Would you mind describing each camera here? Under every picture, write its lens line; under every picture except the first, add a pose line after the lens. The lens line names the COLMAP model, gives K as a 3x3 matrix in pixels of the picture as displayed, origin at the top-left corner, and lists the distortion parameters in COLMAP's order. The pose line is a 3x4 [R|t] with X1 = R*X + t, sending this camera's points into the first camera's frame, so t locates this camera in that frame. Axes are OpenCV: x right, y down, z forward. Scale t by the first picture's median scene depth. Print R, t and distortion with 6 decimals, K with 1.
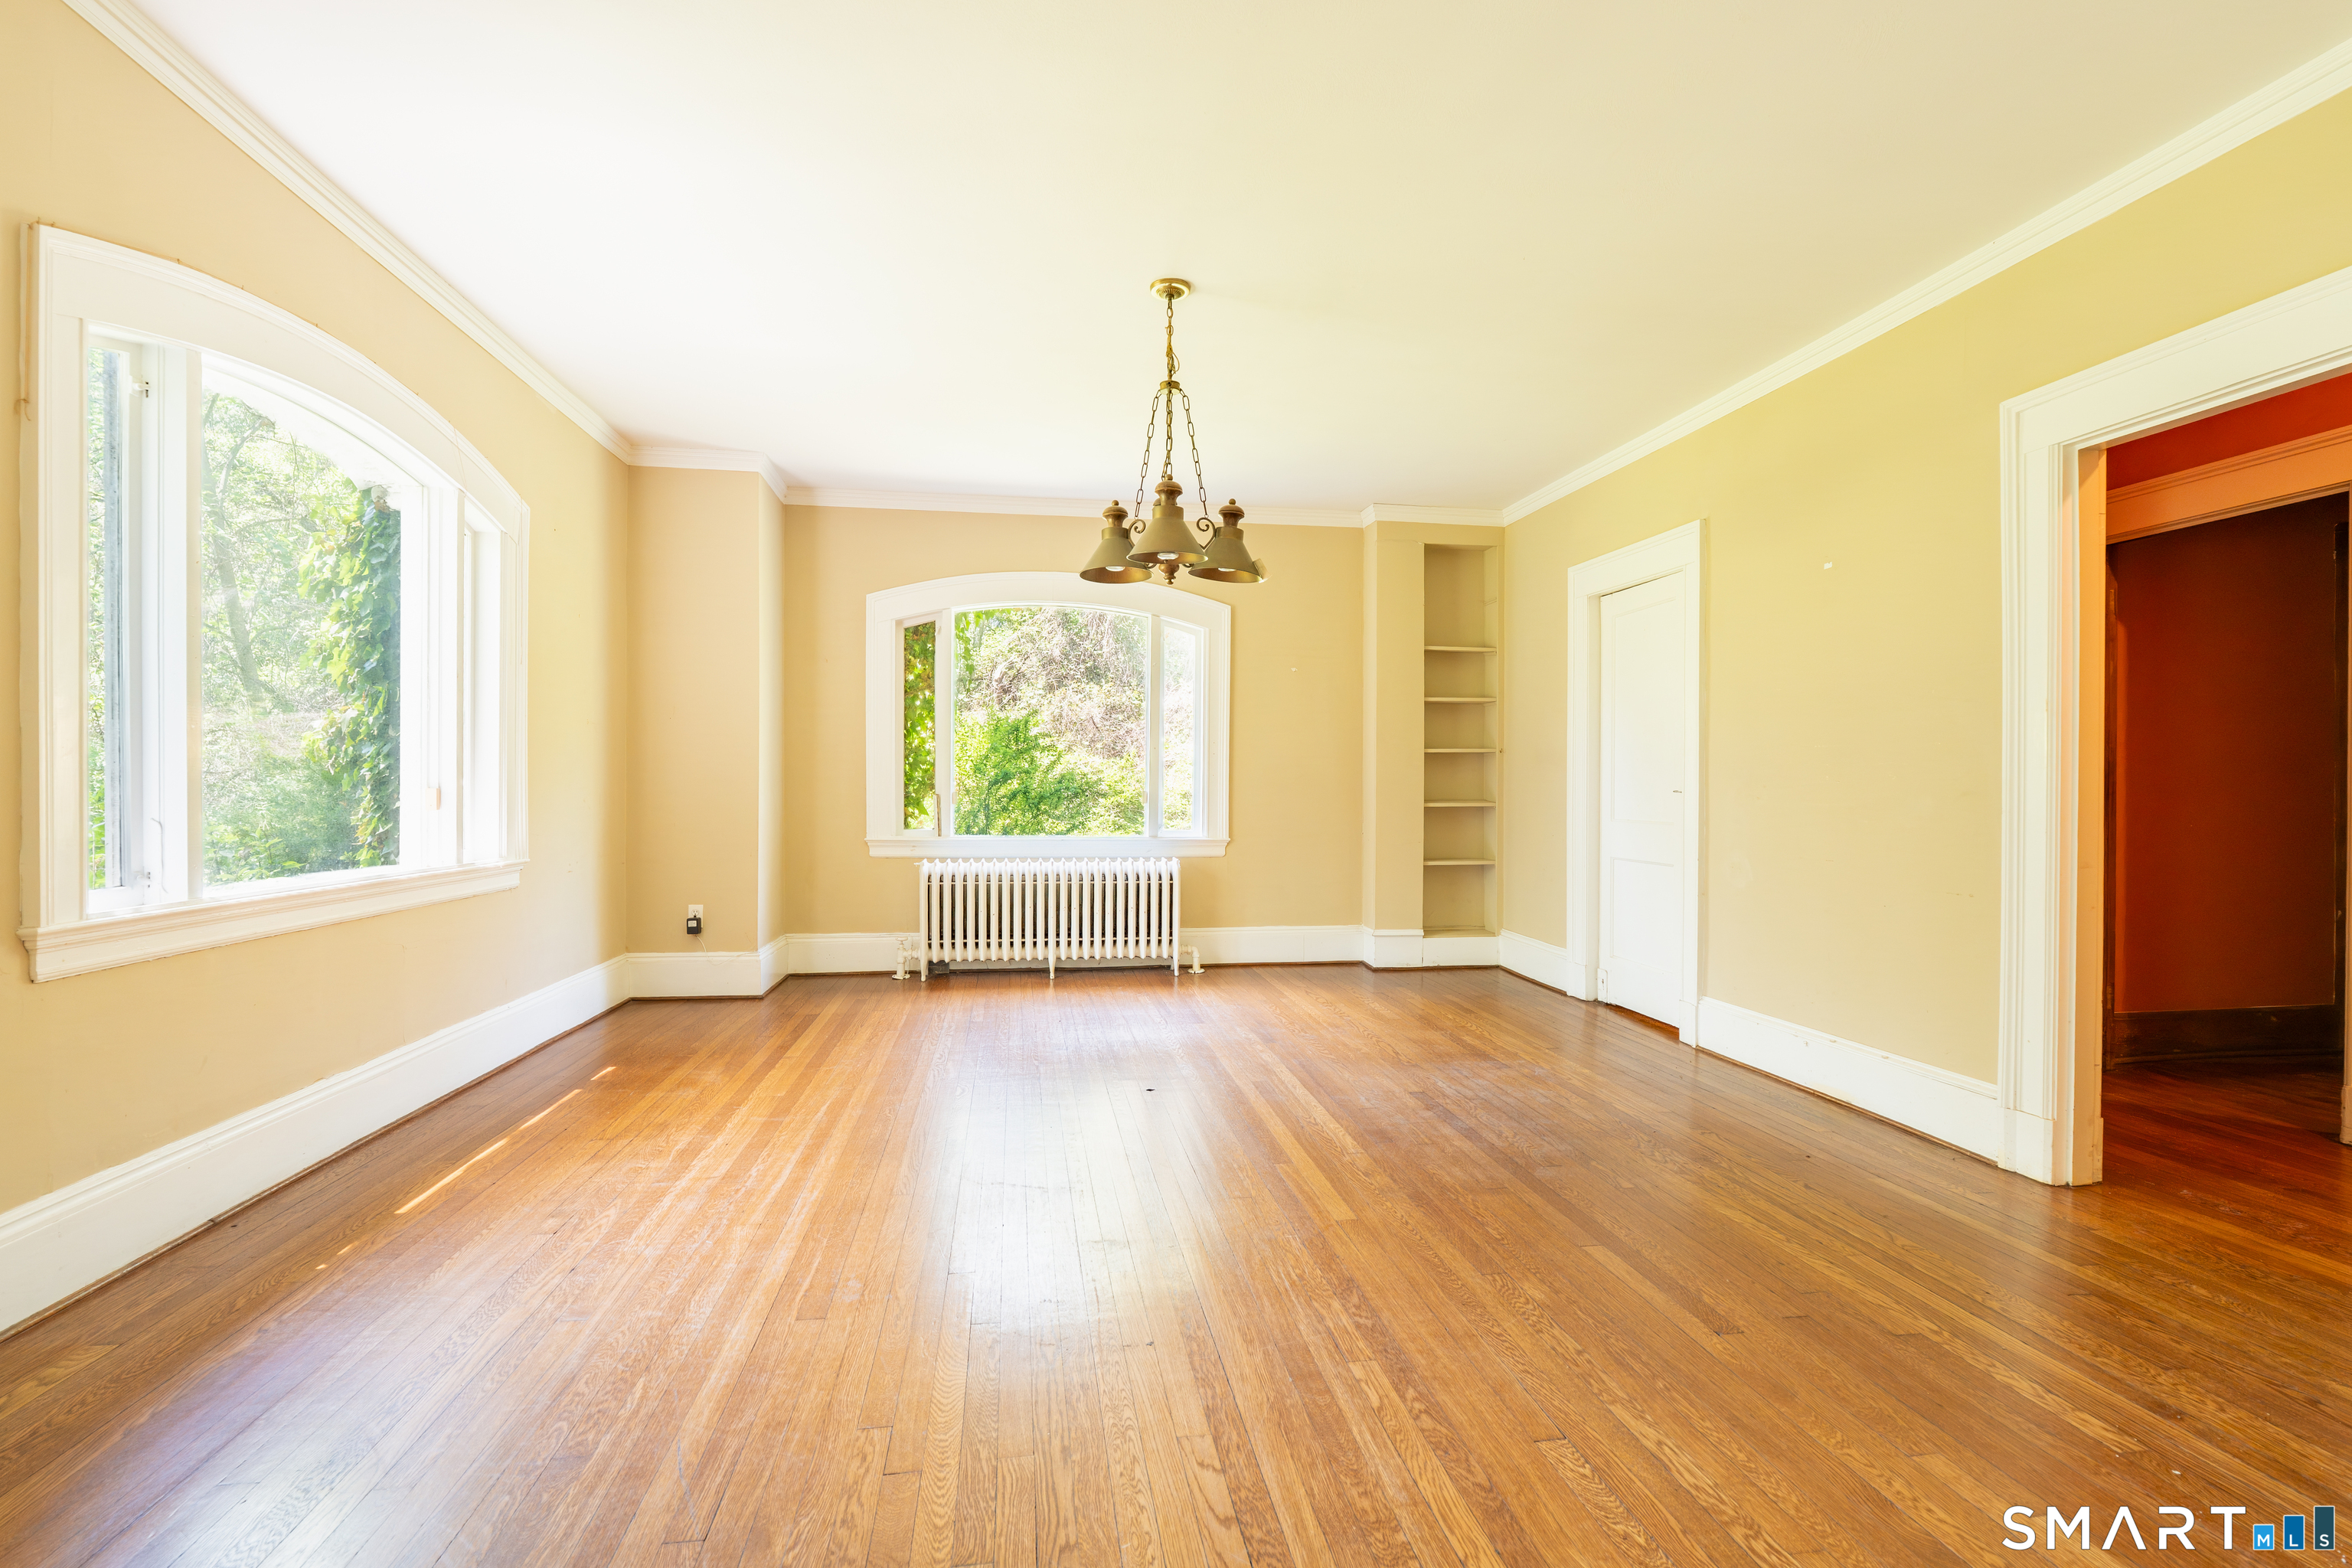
lens RADIAL K [[1050.0, 0, 1166.9], [0, 1050.0, 795.4], [0, 0, 1]] dist [-0.007666, 0.002002]
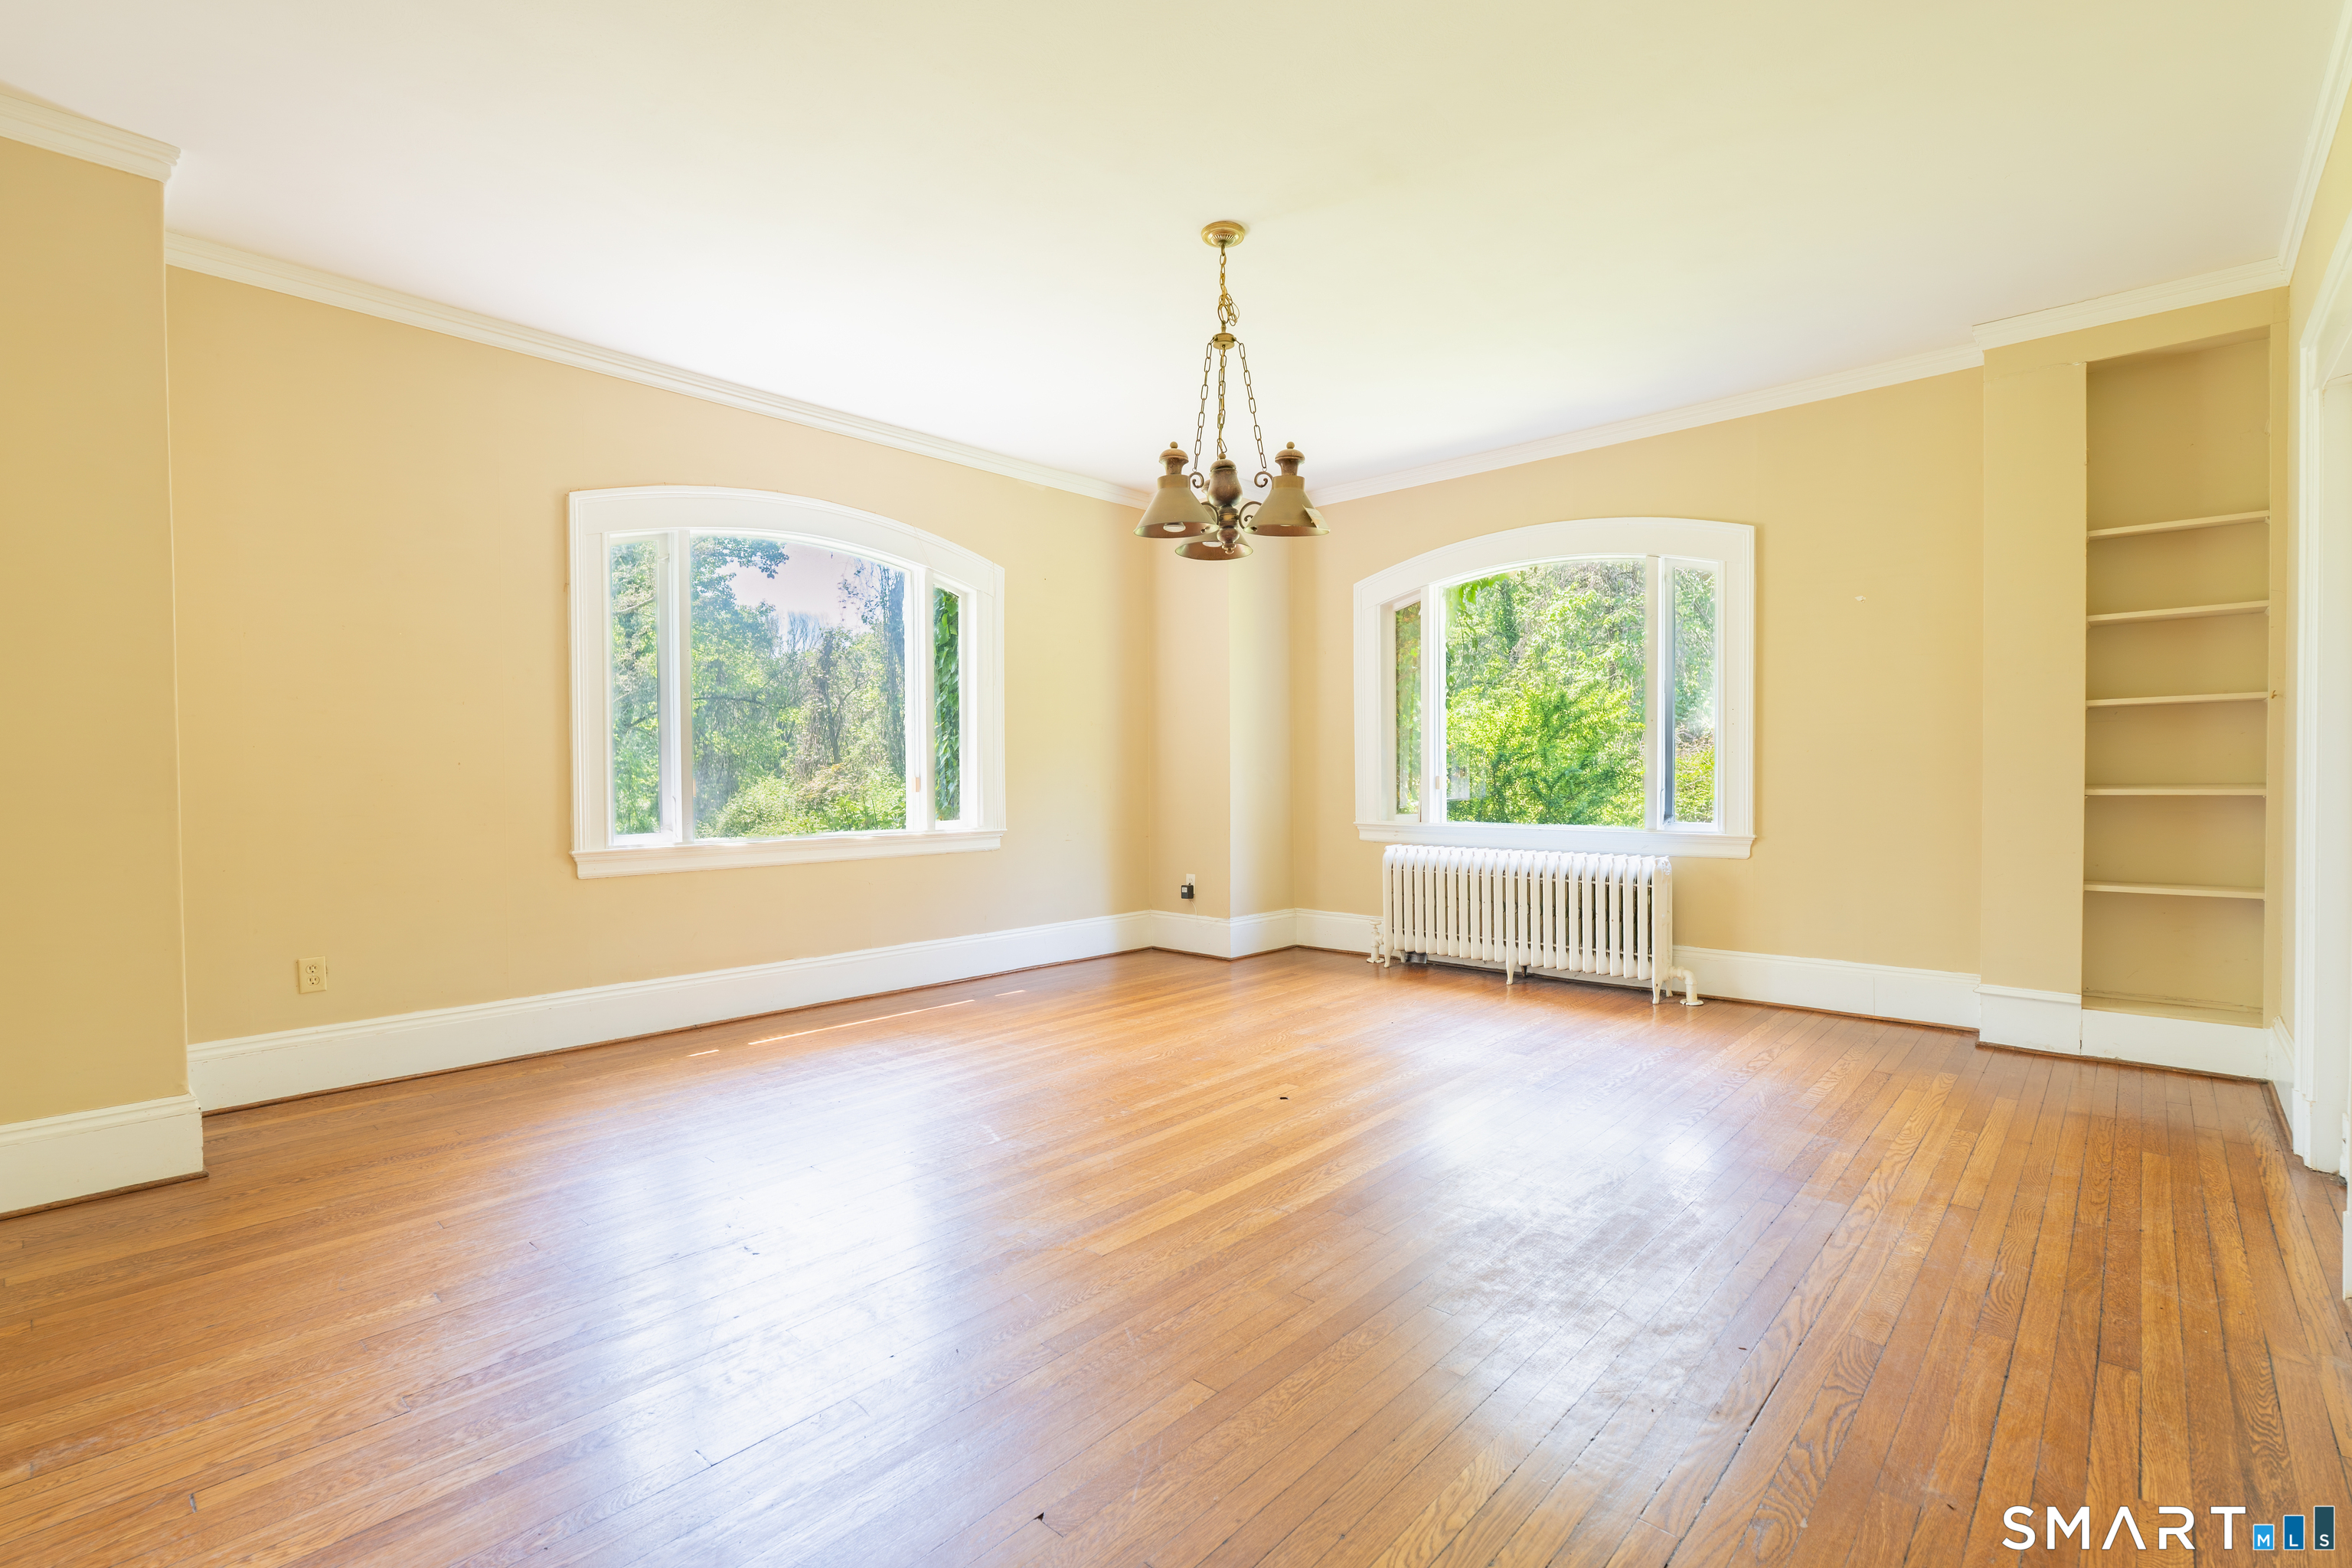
lens RADIAL K [[1050.0, 0, 1182.9], [0, 1050.0, 795.2], [0, 0, 1]] dist [-0.007666, 0.002002]
pose [[0.636361, 0.007375, -0.771356, 0.473843], [0.005015, 0.999894, 0.013696, -0.000057], [0.771375, -0.012584, 0.636256, 0.255516]]
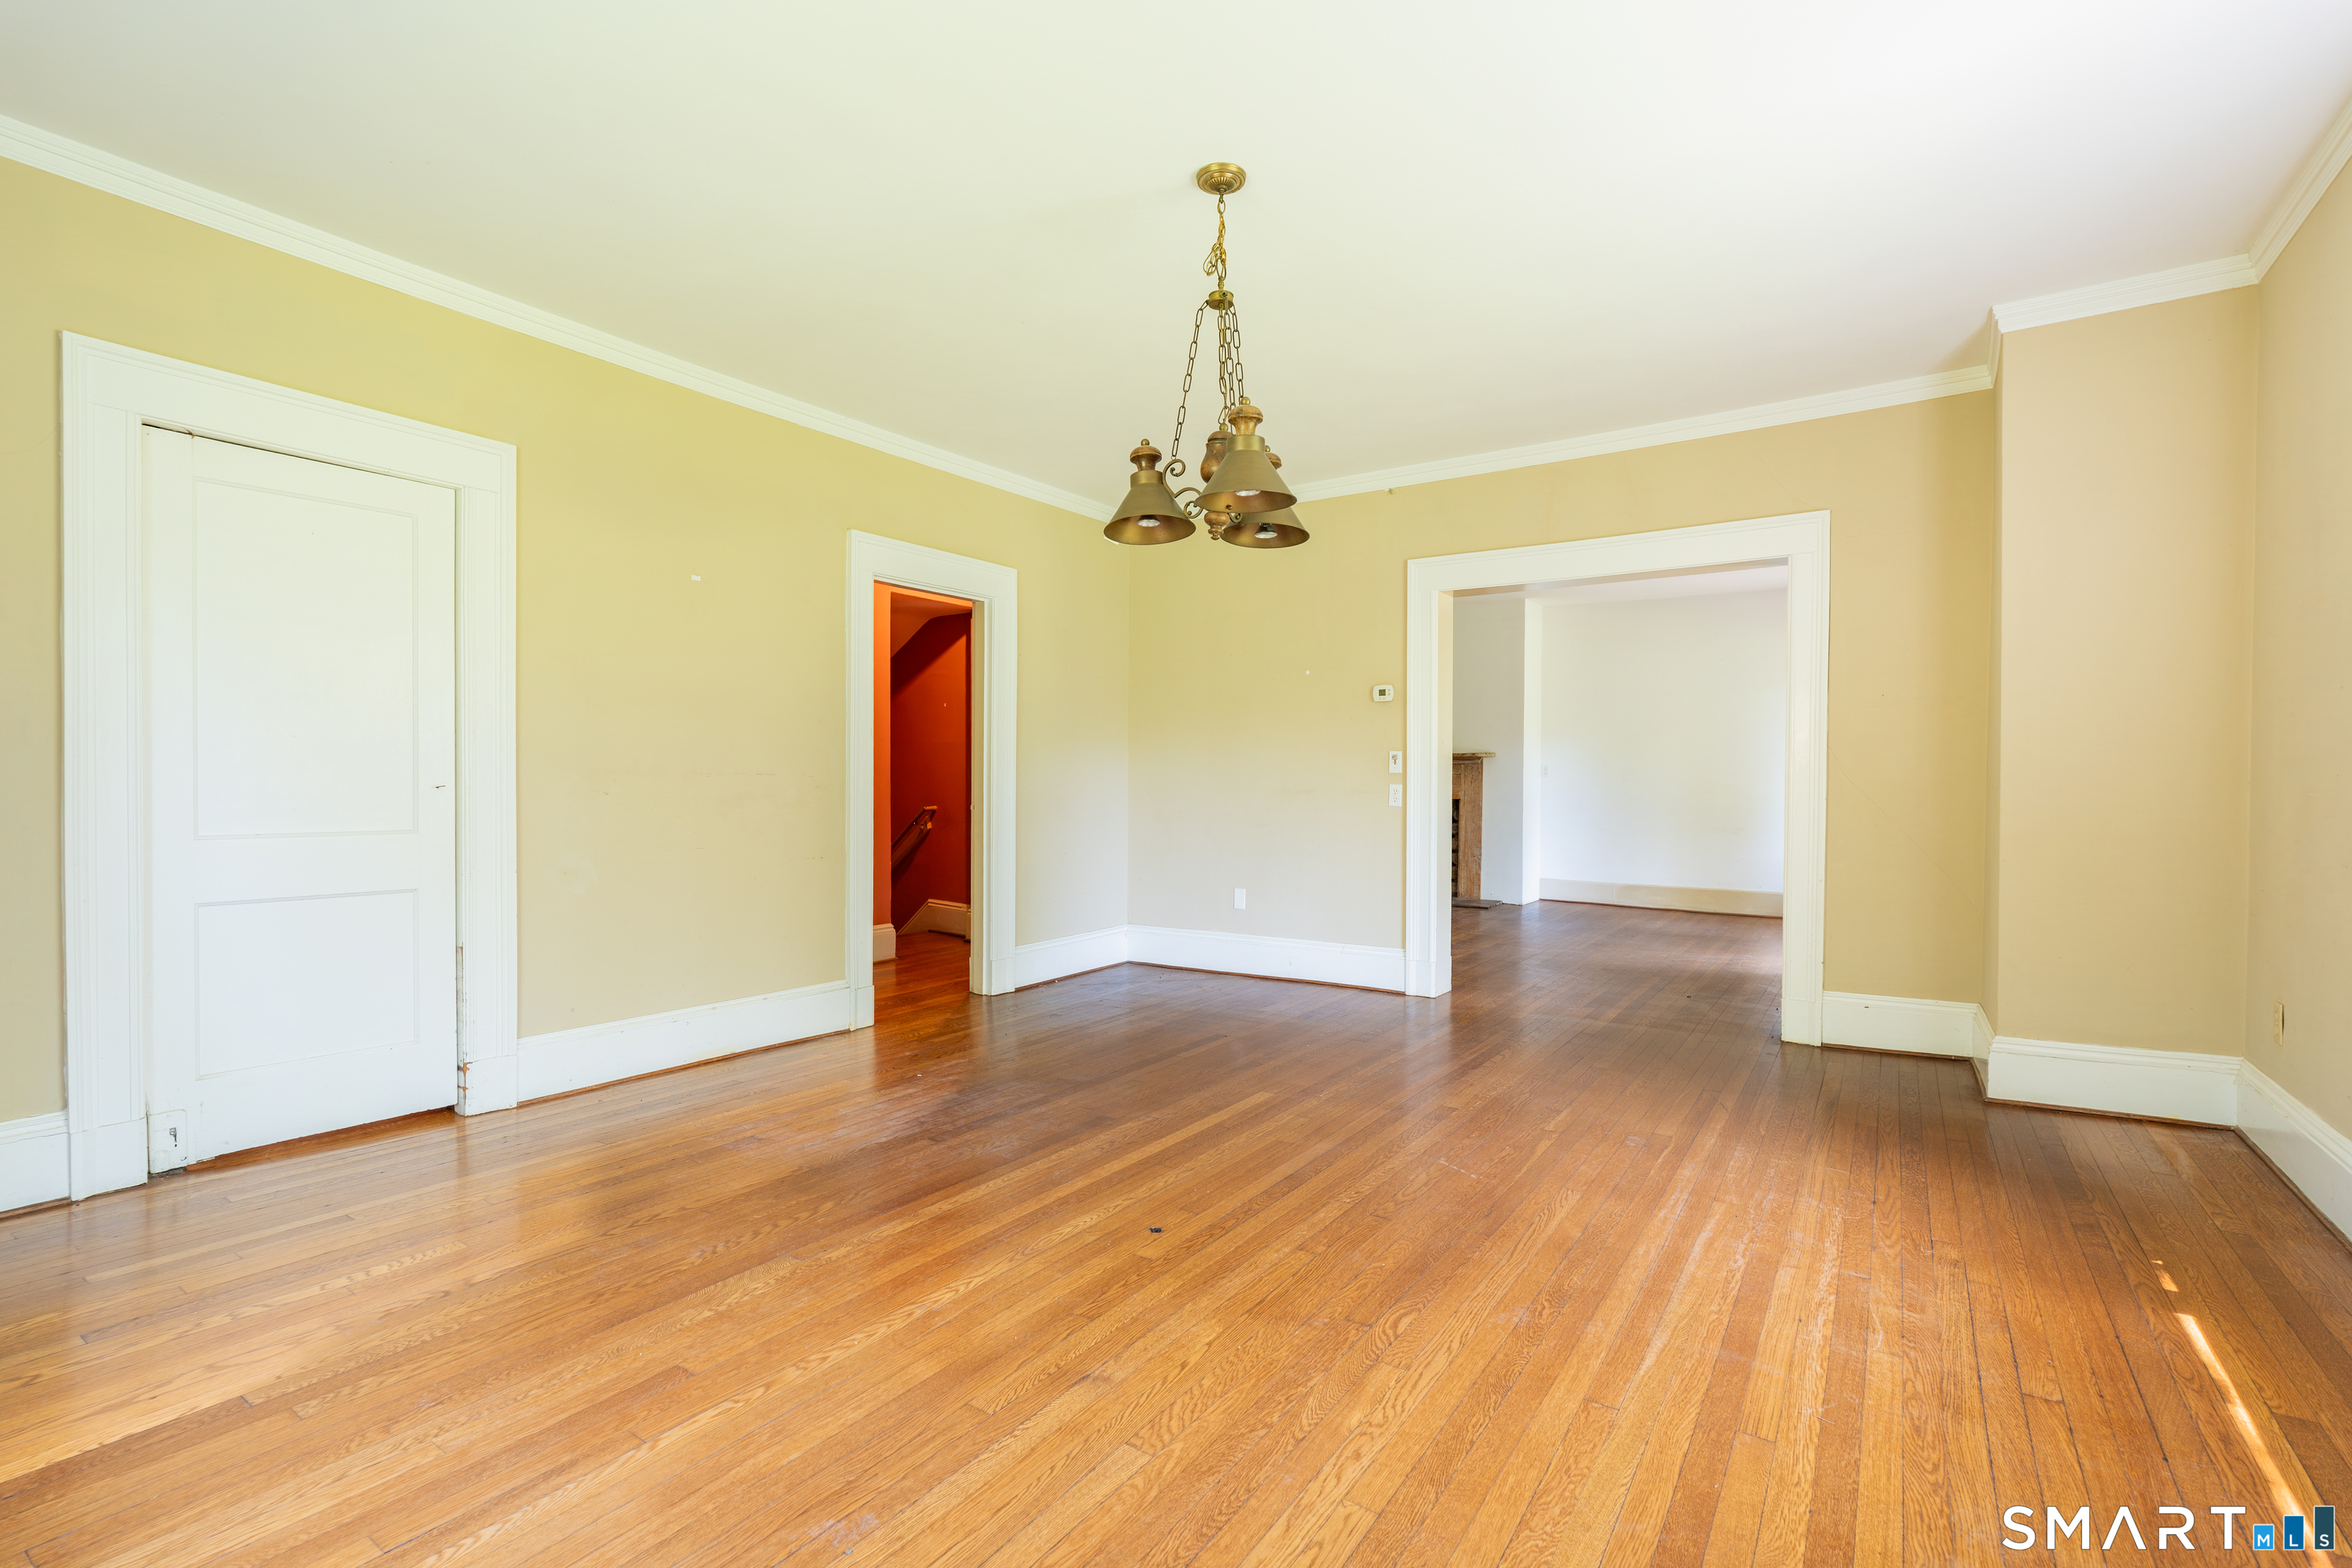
lens RADIAL K [[1050.0, 0, 1171.7], [0, 1050.0, 788.0], [0, 0, 1]] dist [-0.007666, 0.002002]
pose [[-0.733523, -0.013451, 0.679531, -0.360210], [-0.004472, 0.999878, 0.014965, -0.014849], [-0.679650, 0.007938, -0.733494, 1.106598]]
